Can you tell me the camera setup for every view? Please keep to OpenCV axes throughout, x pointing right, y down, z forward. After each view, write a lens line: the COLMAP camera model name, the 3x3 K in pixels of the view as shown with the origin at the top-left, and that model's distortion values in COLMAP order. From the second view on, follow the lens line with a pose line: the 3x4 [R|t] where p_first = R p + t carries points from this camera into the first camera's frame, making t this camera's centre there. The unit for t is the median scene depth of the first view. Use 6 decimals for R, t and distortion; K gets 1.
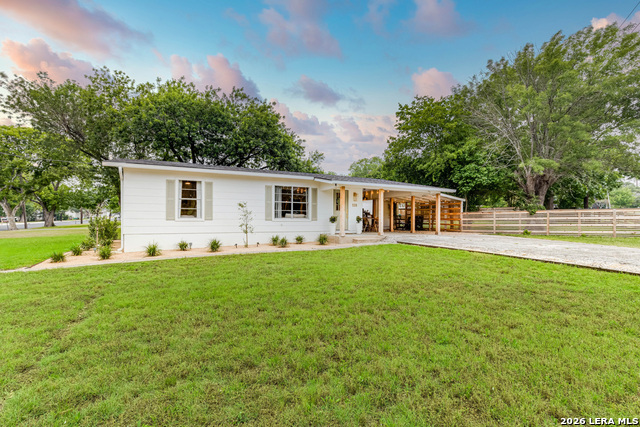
lens RADIAL K [[302.1, 0, 320.0], [0, 302.1, 213.5], [0, 0, 1]] dist [0.000565, 0.000126]
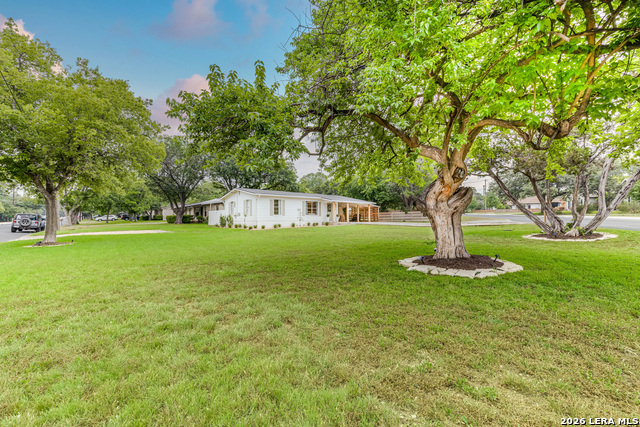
lens RADIAL K [[286.8, 0, 318.2], [0, 286.8, 216.8], [0, 0, 1]] dist [0.021714, -0.000216]
pose [[0.972159, -0.004225, 0.234283, -0.513021], [0.002226, 0.999959, 0.008798, 0.008959], [-0.234310, -0.008032, 0.972129, -1.057210]]
